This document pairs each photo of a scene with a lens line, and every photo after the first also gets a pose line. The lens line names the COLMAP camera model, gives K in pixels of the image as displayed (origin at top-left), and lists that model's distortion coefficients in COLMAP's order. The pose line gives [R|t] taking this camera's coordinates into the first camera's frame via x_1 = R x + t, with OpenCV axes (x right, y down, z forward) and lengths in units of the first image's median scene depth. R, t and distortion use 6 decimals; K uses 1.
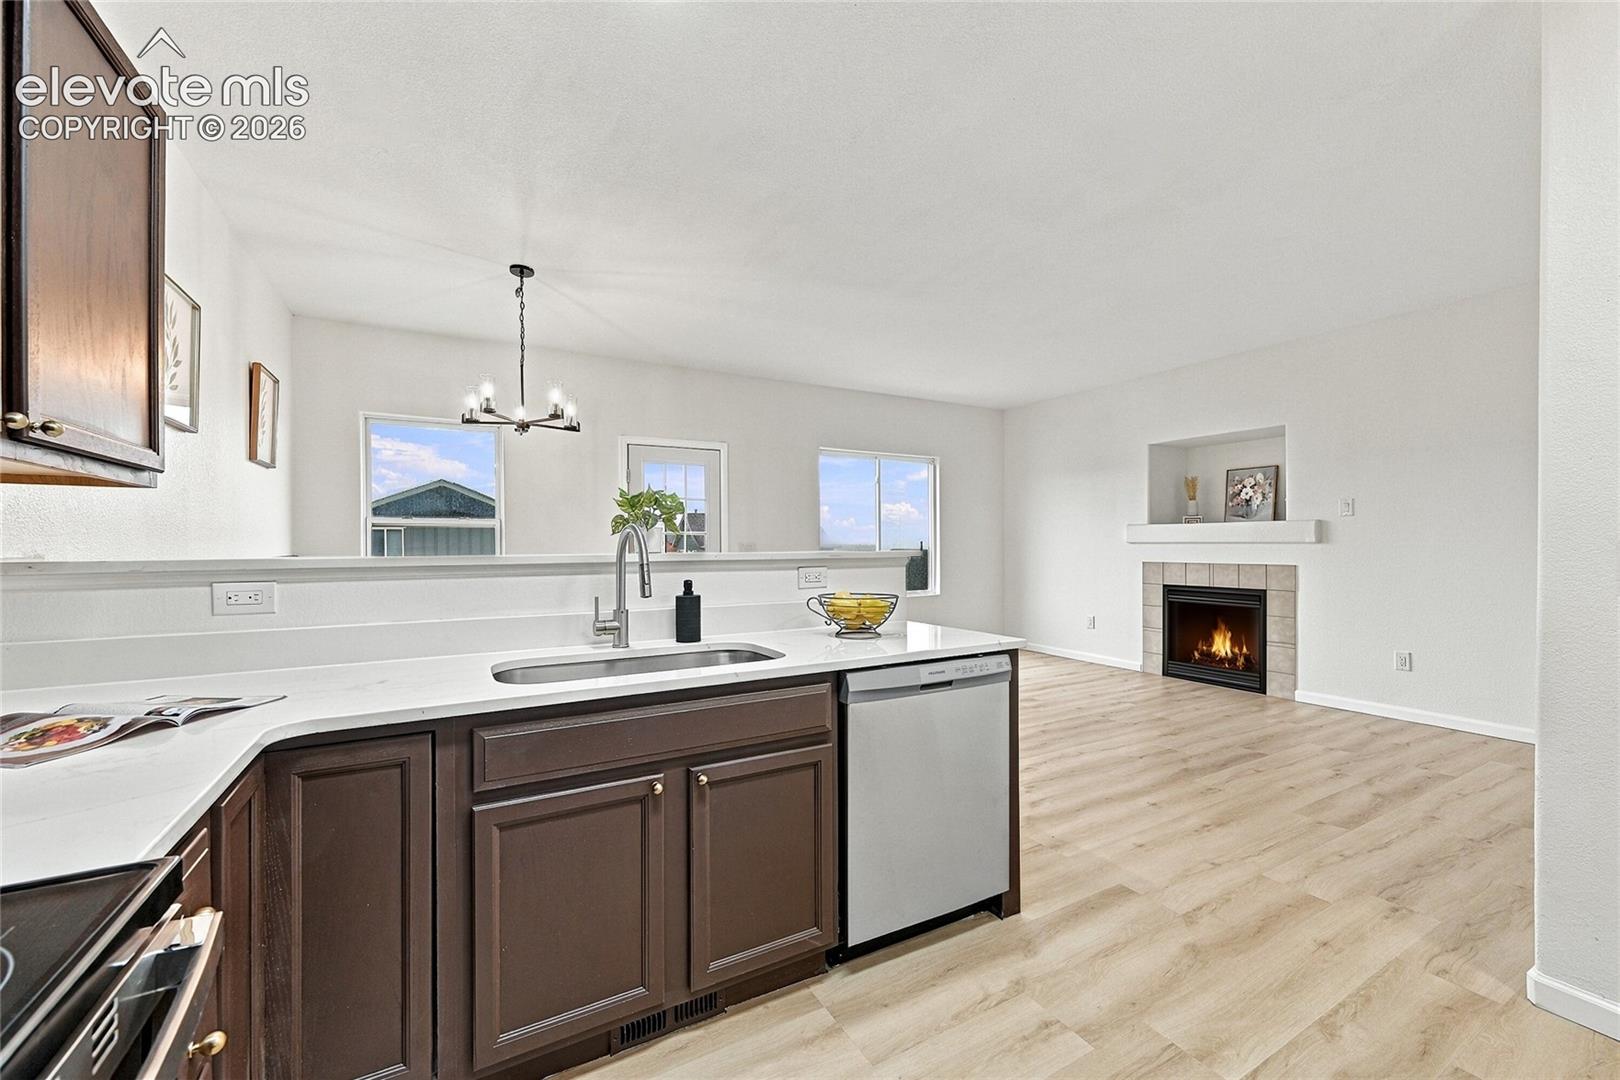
lens RADIAL K [[643.3, 0, 809.4], [0, 643.3, 550.1], [0, 0, 1]] dist [-0.000563, -0.001540]
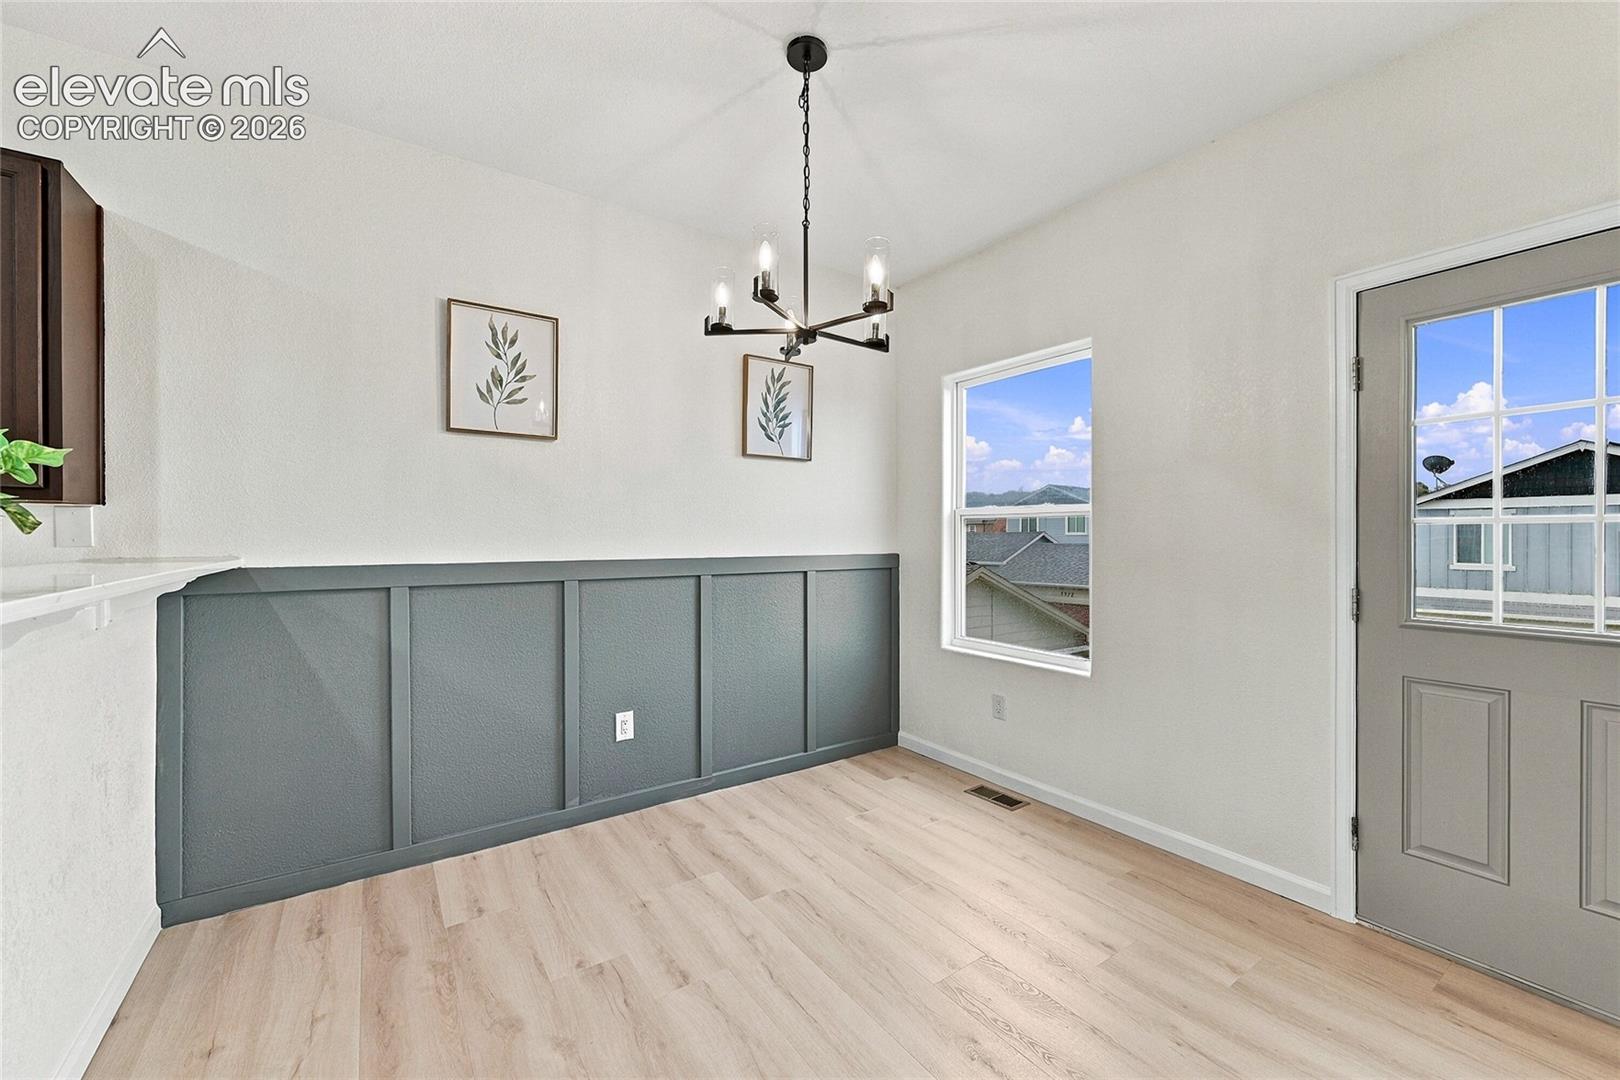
lens RADIAL K [[643.3, 0, 815.1], [0, 643.3, 539.2], [0, 0, 1]] dist [-0.000563, -0.001540]
pose [[0.090276, 0.011393, -0.995852, 0.107184], [-0.008997, 0.999903, 0.010624, -0.022627], [0.995876, 0.008001, 0.090370, 0.943315]]
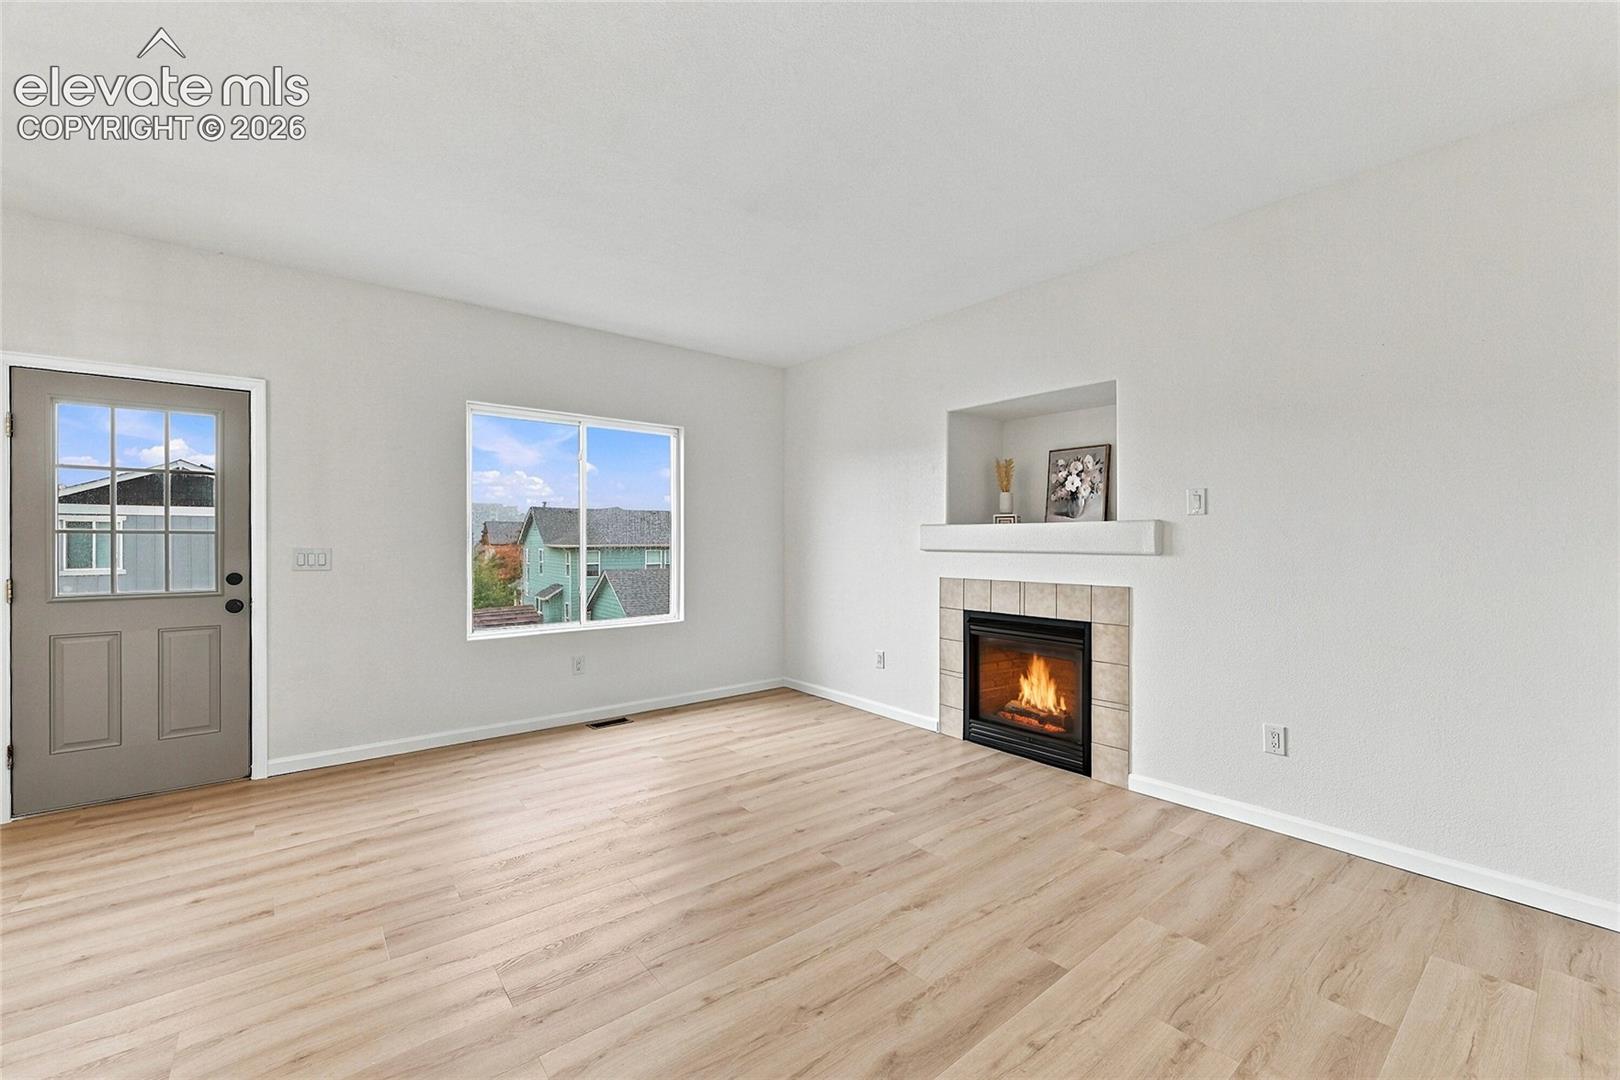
lens RADIAL K [[643.3, 0, 819.7], [0, 643.3, 541.1], [0, 0, 1]] dist [-0.000563, -0.001540]
pose [[0.985012, 0.007327, 0.172332, 0.429057], [-0.005408, 0.999918, -0.011598, -0.020688], [-0.172403, 0.010492, 0.984971, 0.524563]]
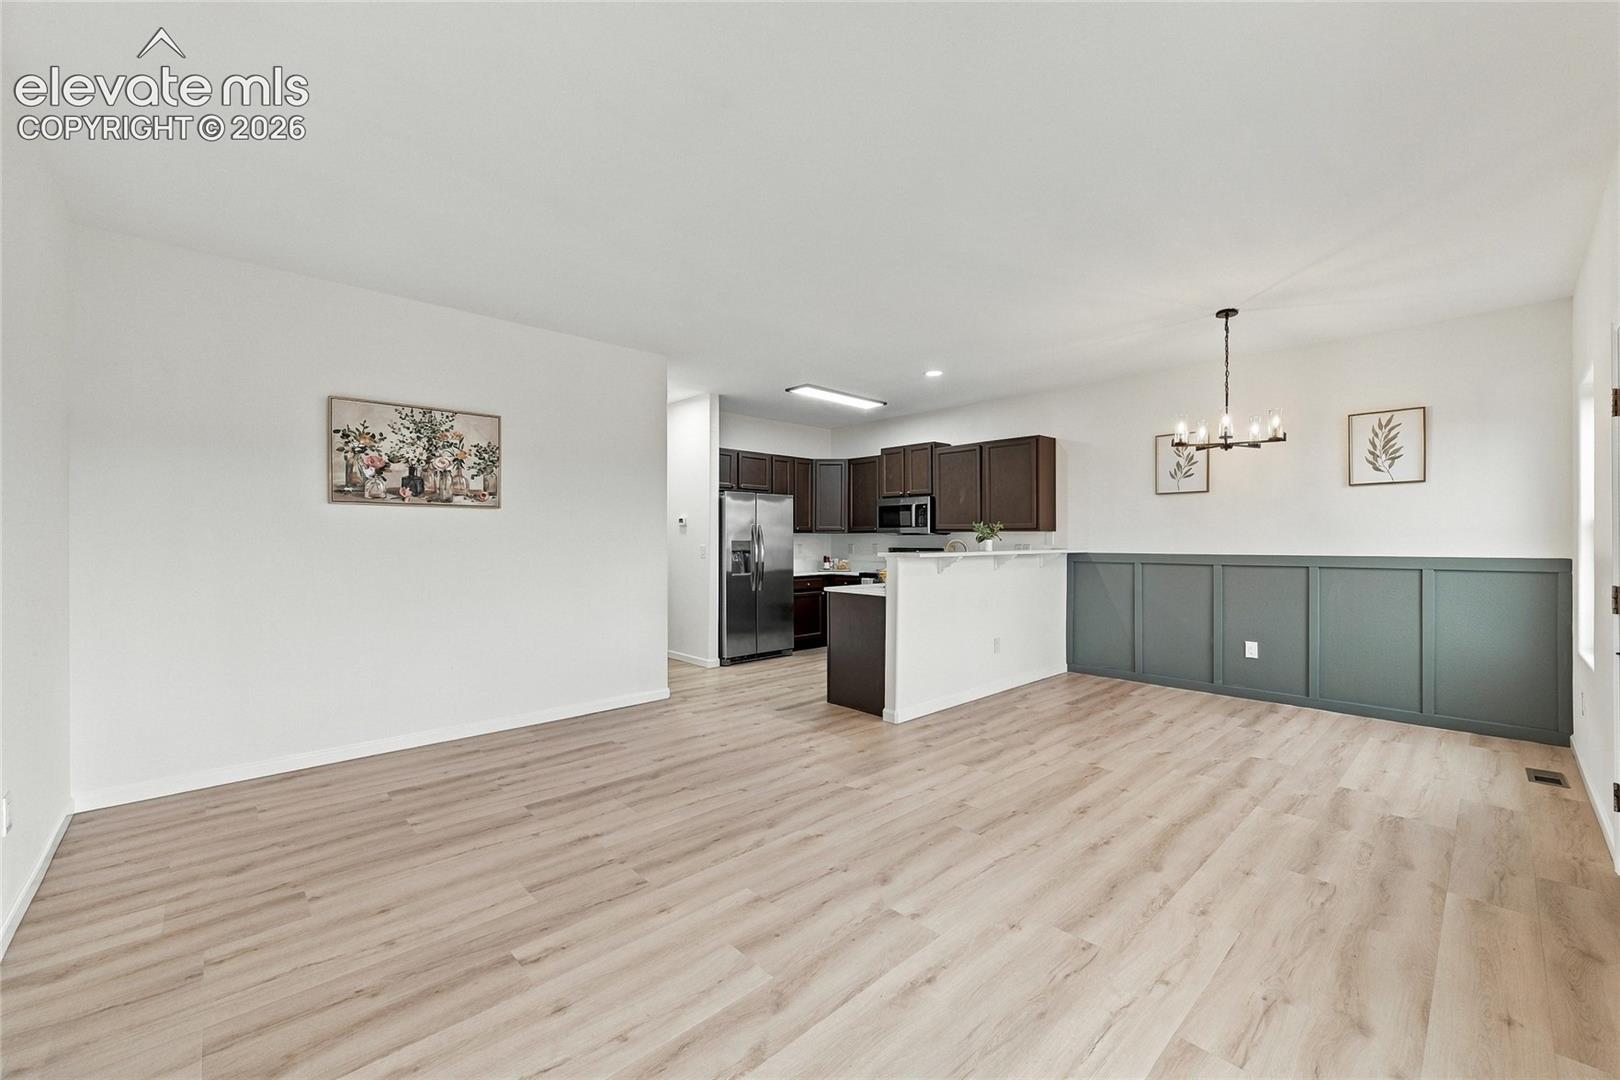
lens RADIAL K [[643.3, 0, 815.3], [0, 643.3, 541.2], [0, 0, 1]] dist [-0.000563, -0.001540]
pose [[-0.971547, 0.006260, -0.236764, 0.545946], [0.004003, 0.999942, 0.010010, -0.034302], [0.236813, 0.008777, -0.971516, 1.918341]]
